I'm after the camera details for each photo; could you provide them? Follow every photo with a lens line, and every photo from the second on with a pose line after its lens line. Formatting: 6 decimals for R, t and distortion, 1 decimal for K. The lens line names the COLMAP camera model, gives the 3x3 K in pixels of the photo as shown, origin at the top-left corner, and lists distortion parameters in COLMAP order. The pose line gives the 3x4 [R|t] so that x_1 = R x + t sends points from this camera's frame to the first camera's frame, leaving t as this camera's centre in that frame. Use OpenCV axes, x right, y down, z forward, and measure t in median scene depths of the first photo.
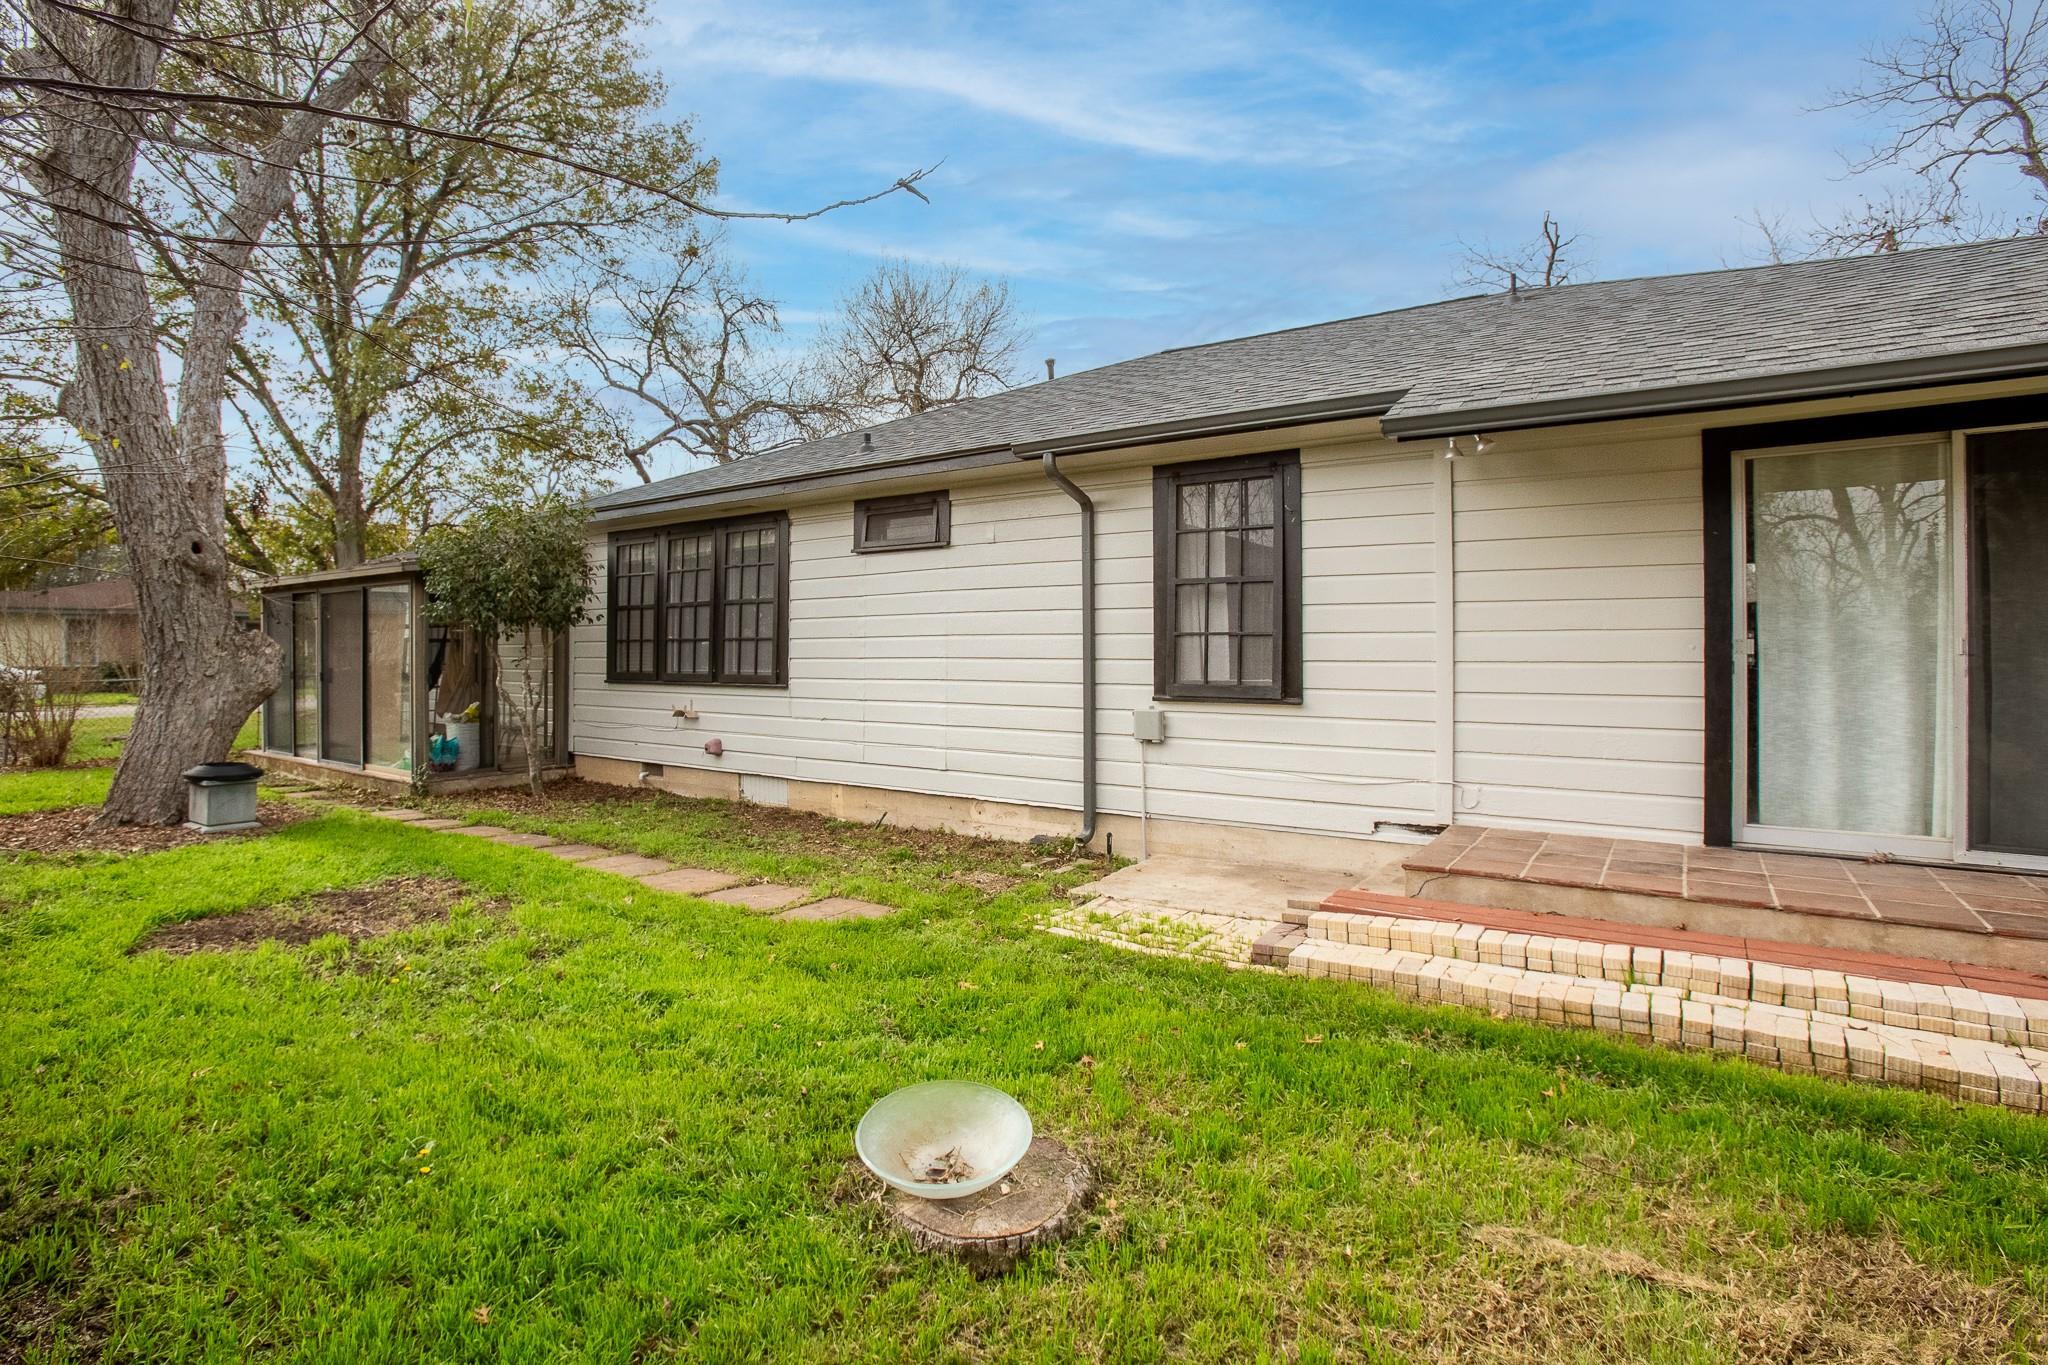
lens RADIAL K [[920.9, 0, 1025.6], [0, 920.9, 648.4], [0, 0, 1]] dist [-0.001821, 0.000021]
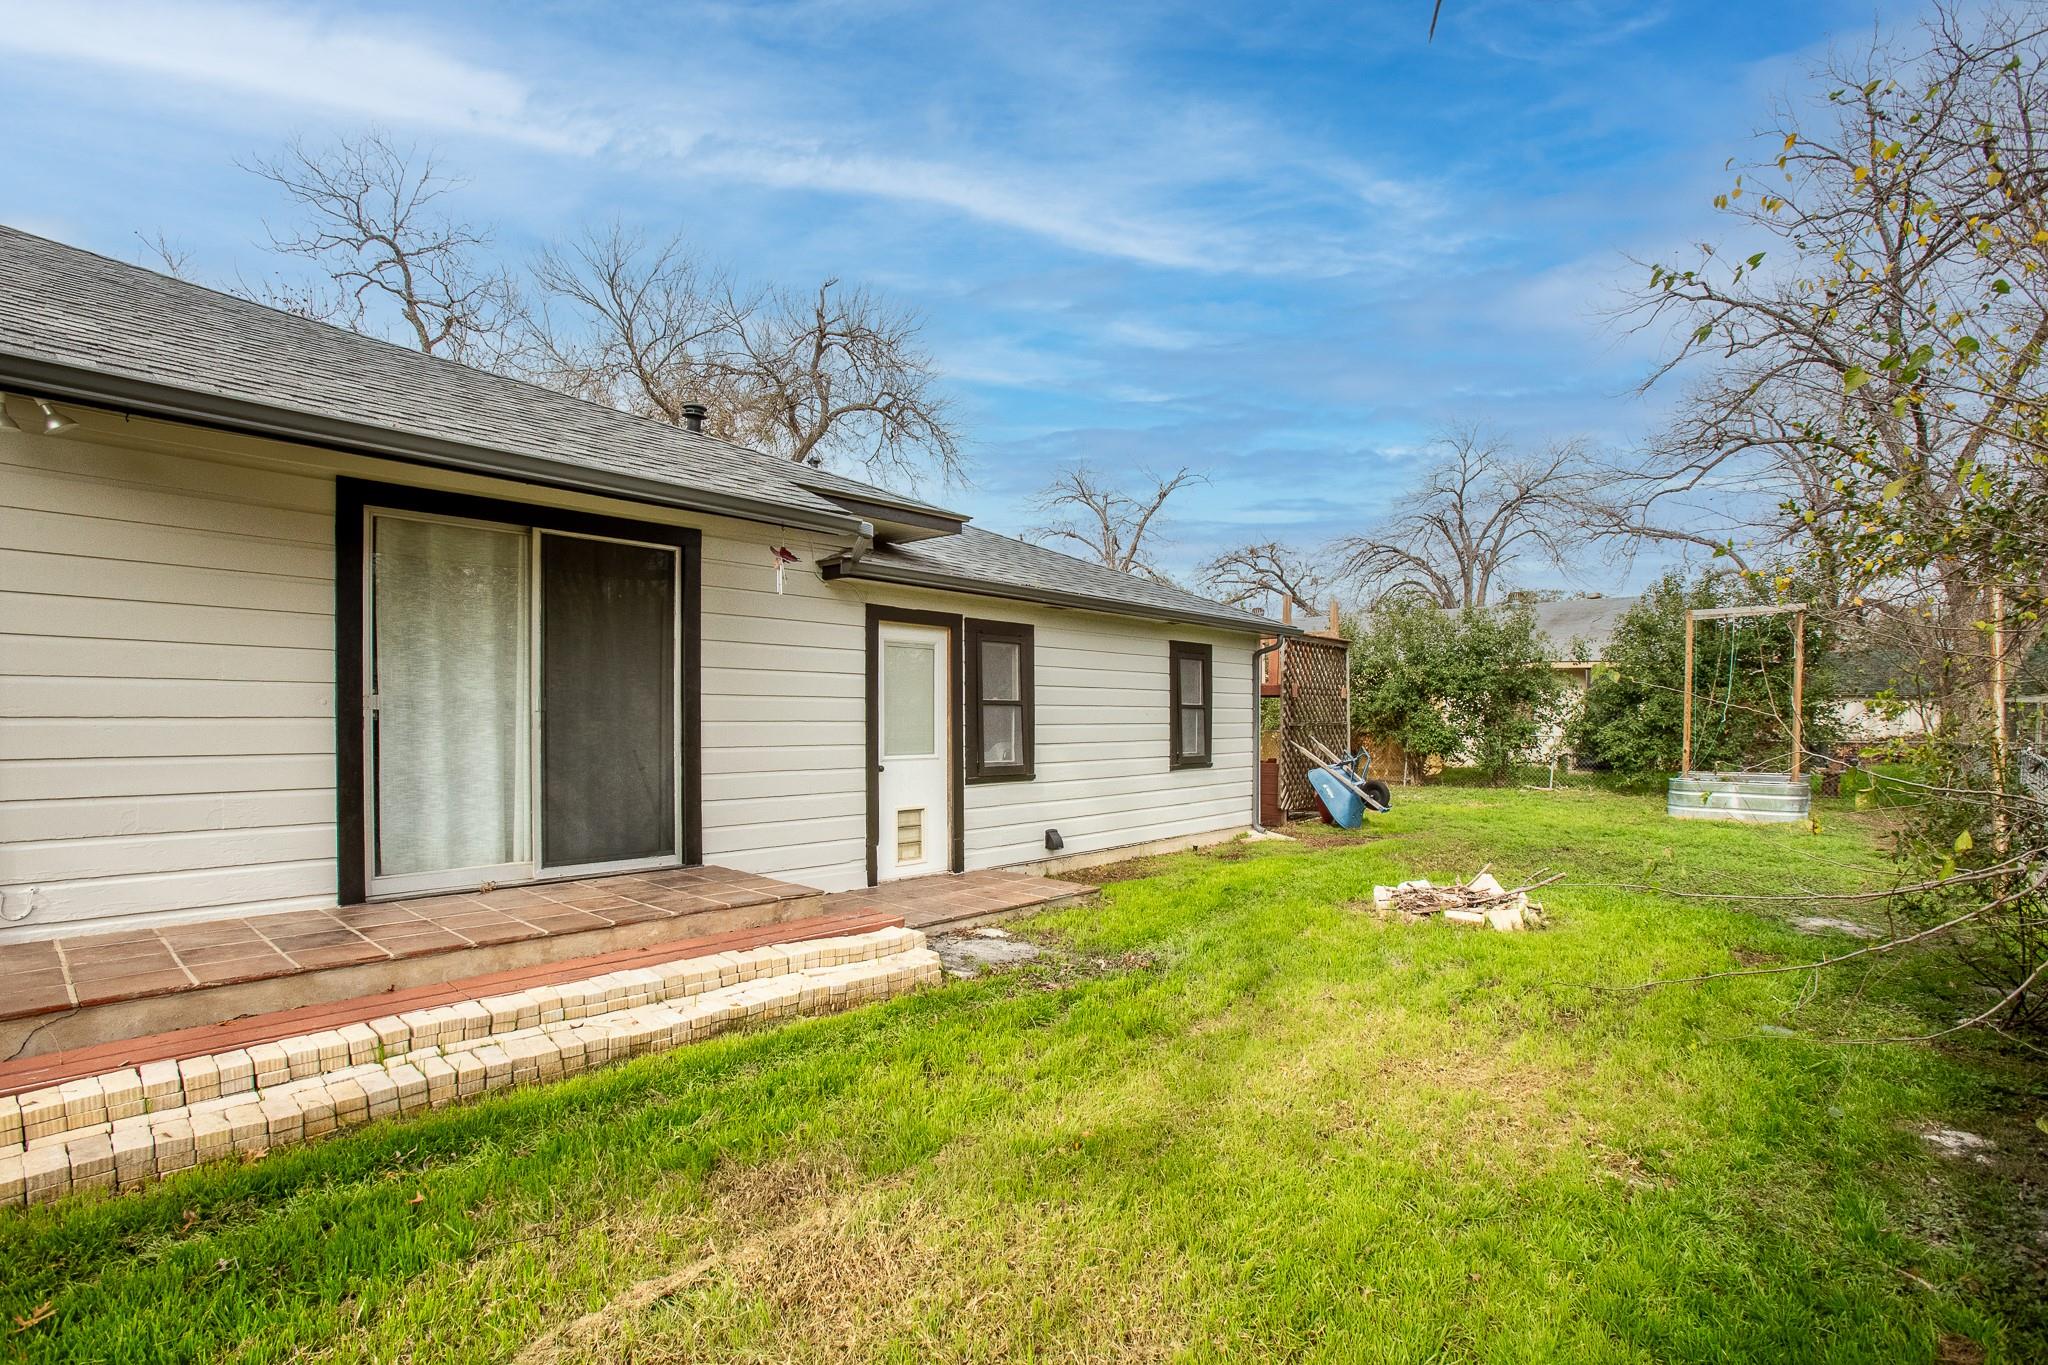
lens RADIAL K [[947.6, 0, 1016.3], [0, 947.6, 714.9], [0, 0, 1]] dist [0.000299, 0.000828]
pose [[0.231095, 0.001628, 0.972930, -0.120940], [-0.013516, 0.999907, 0.001538, 0.002224], [-0.972837, -0.013505, 0.231096, 0.139224]]
